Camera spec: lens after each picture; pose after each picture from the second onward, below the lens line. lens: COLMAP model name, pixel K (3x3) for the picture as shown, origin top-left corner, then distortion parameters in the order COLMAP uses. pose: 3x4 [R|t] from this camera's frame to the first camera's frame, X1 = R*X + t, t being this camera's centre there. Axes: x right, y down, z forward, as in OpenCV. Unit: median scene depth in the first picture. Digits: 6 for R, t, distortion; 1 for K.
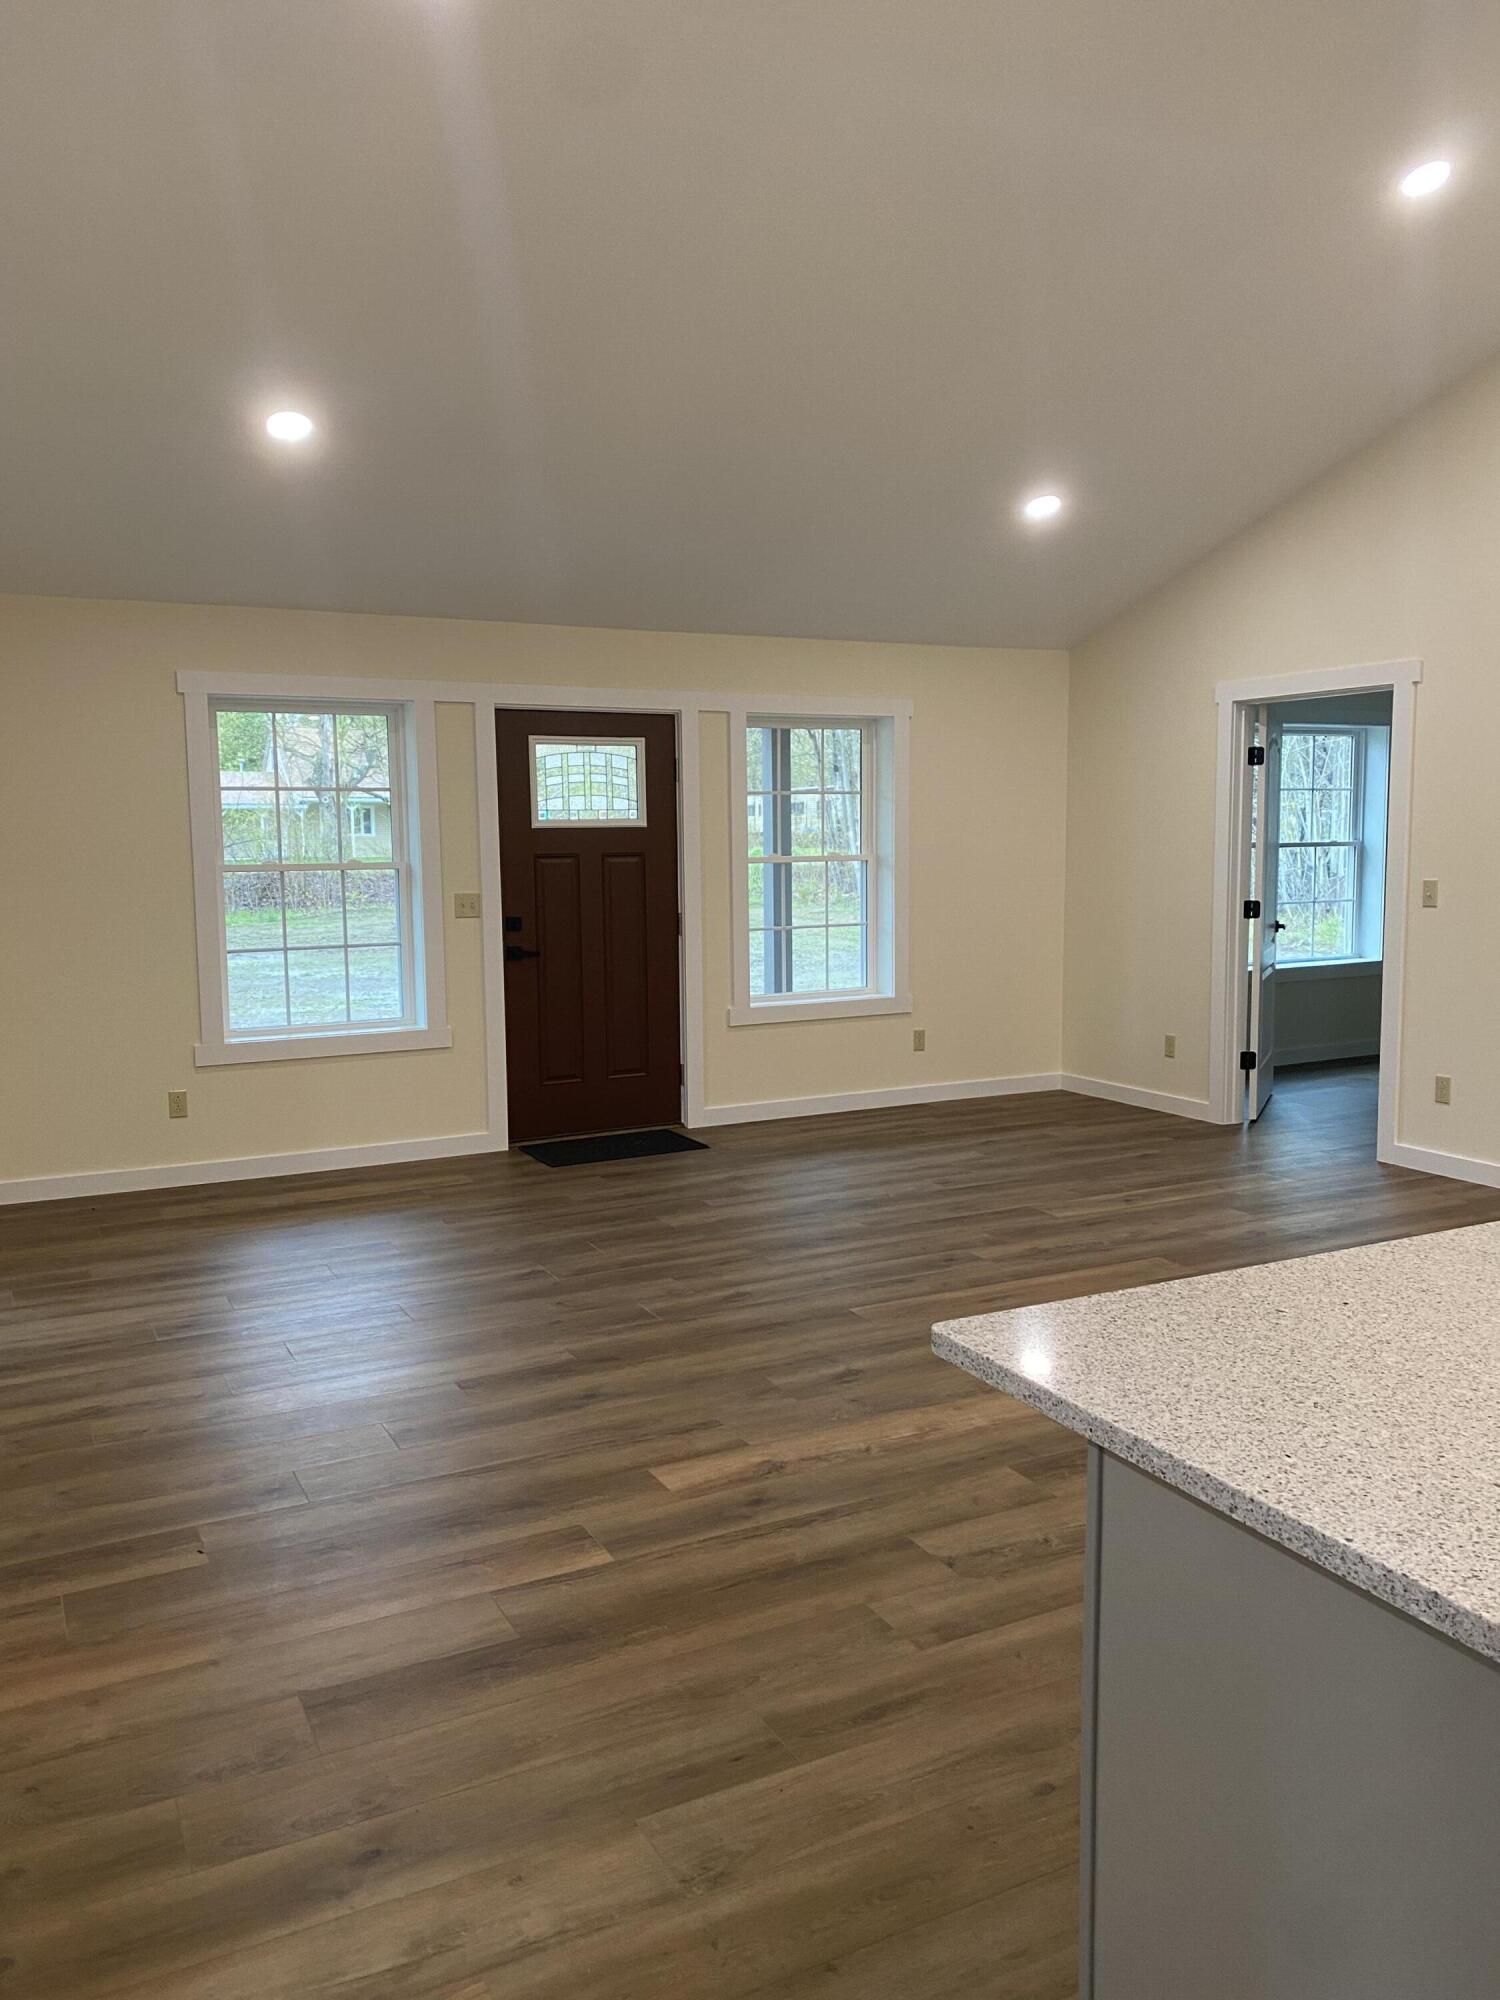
lens RADIAL K [[1530.0, 0, 749.1], [0, 1530.0, 999.8], [0, 0, 1]] dist [0.006501, 0.006344]
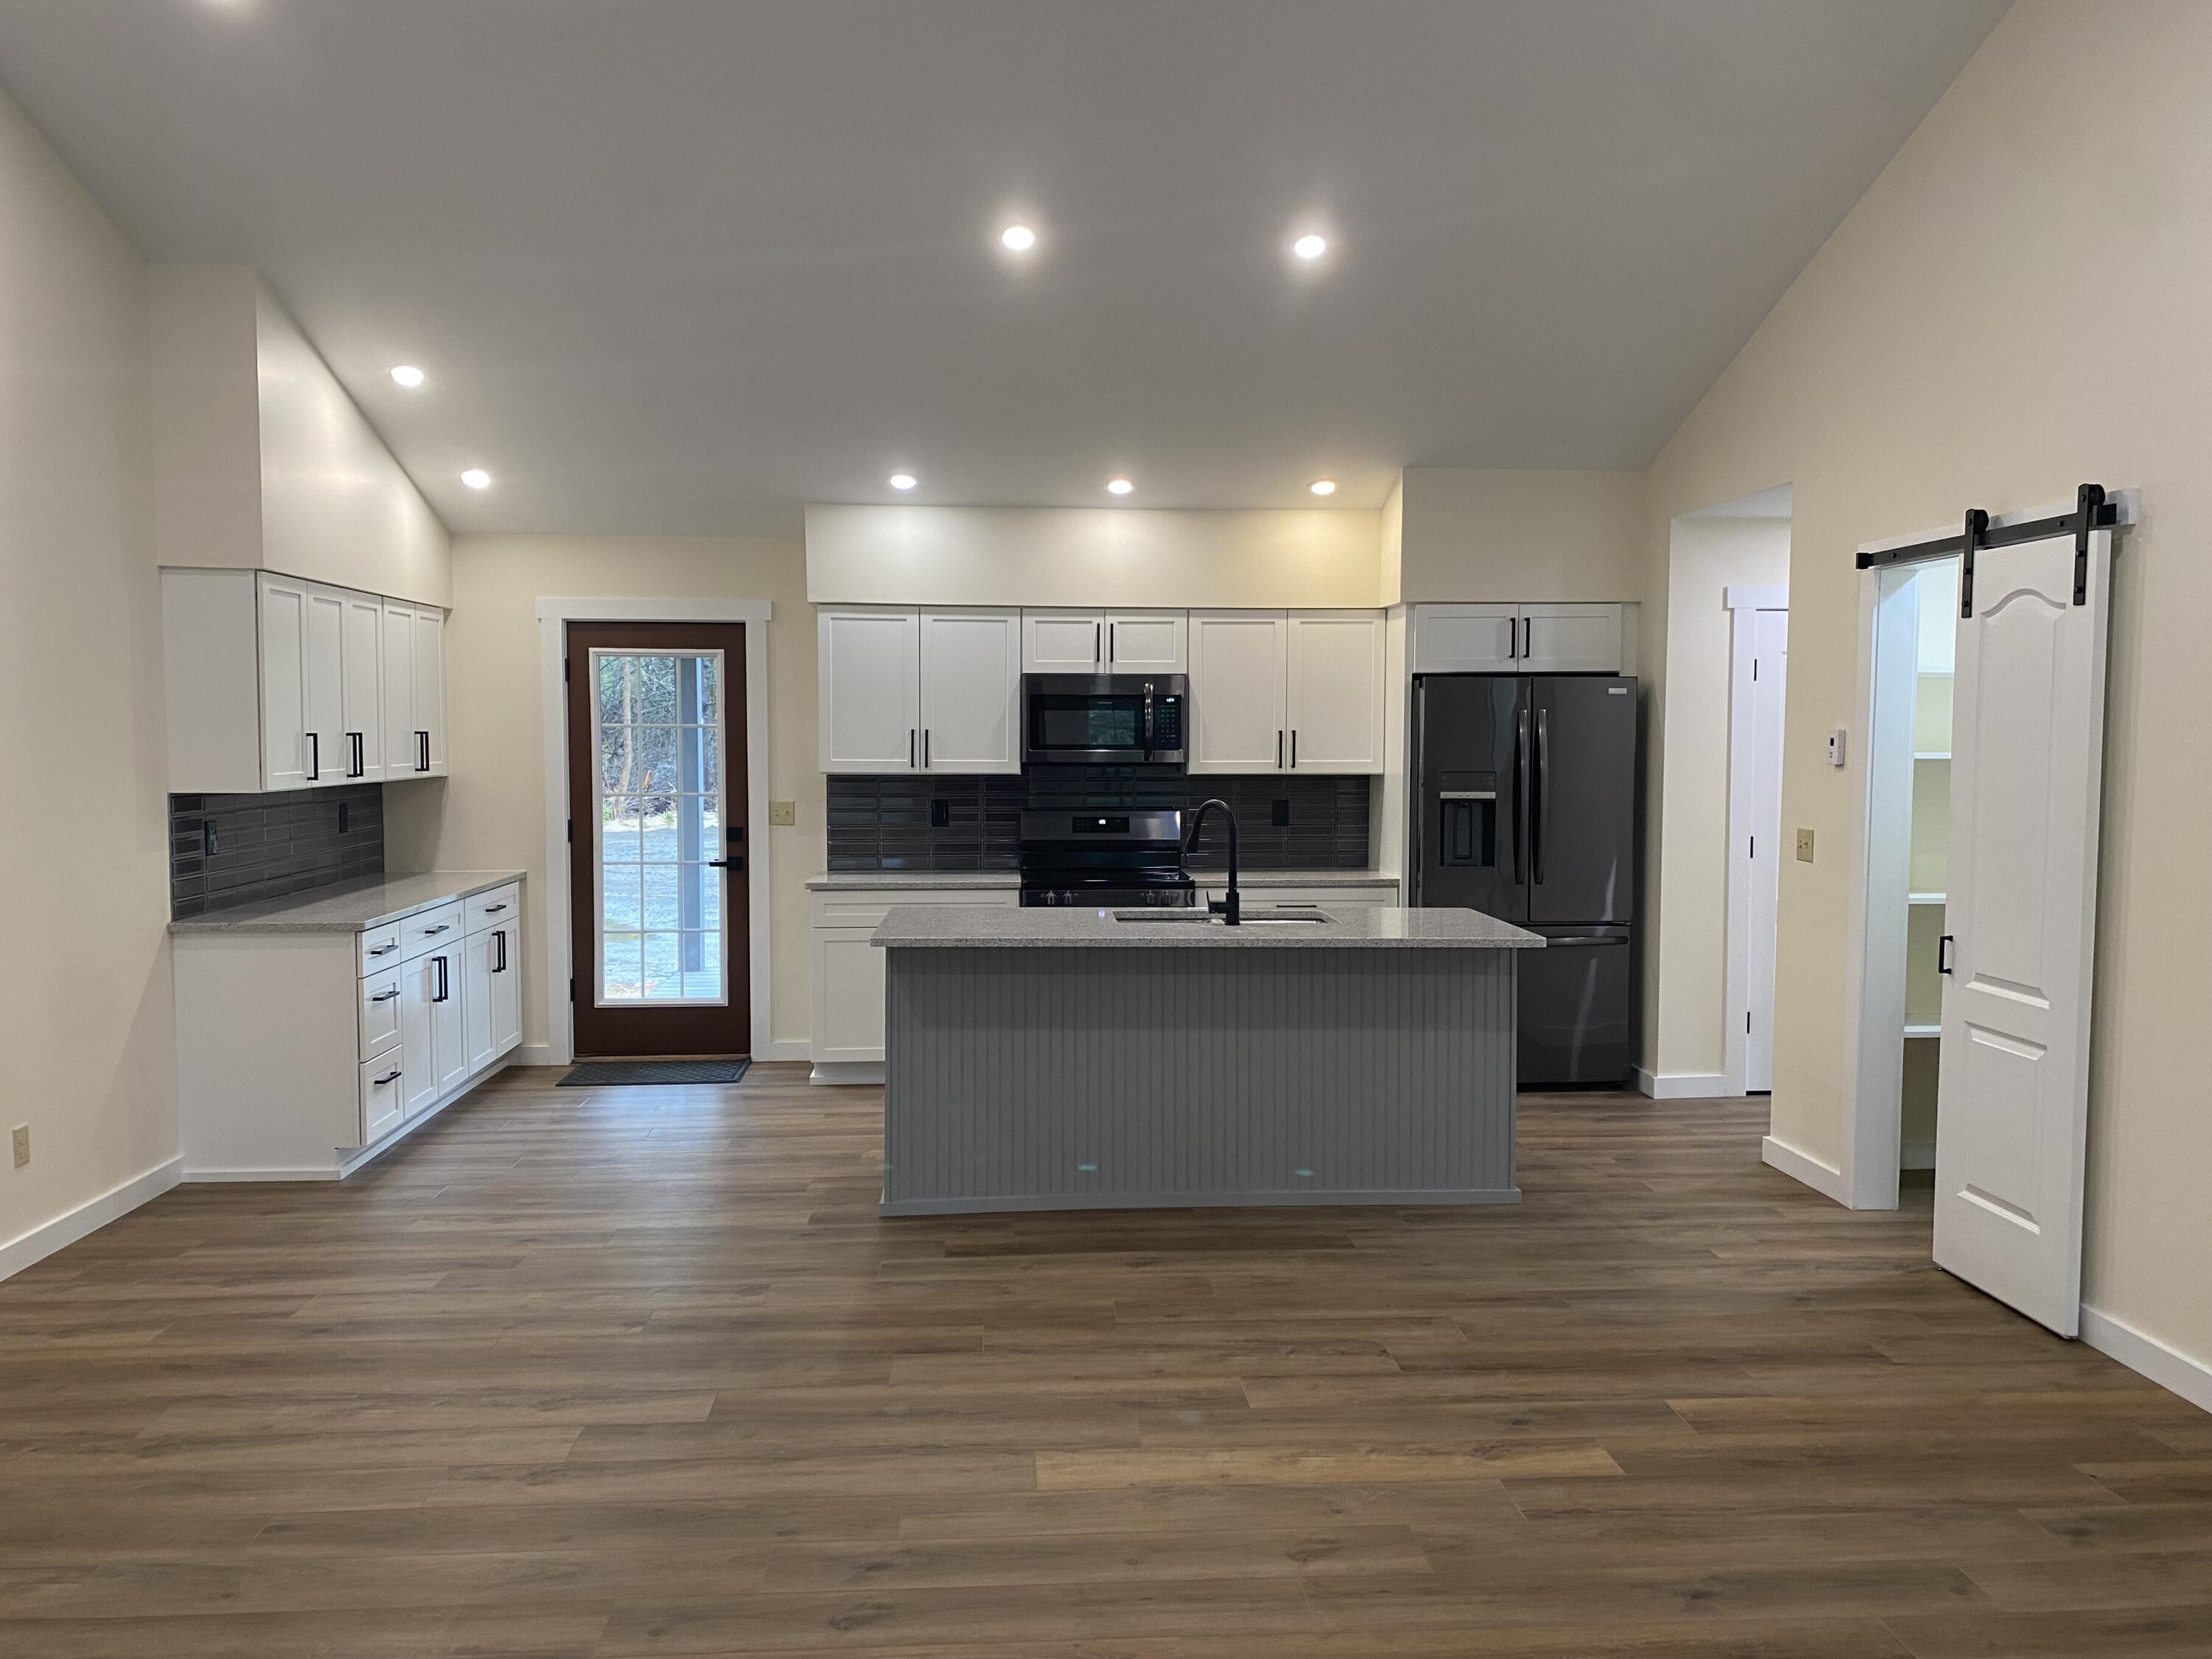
lens RADIAL K [[1692.2, 0, 1104.1], [0, 1692.2, 829.6], [0, 0, 1]] dist [0.006501, 0.006344]
pose [[-0.916324, -0.023235, 0.399763, -0.178809], [0.045117, 0.985968, 0.160723, -0.249881], [-0.397888, 0.165310, -0.902418, 2.001813]]
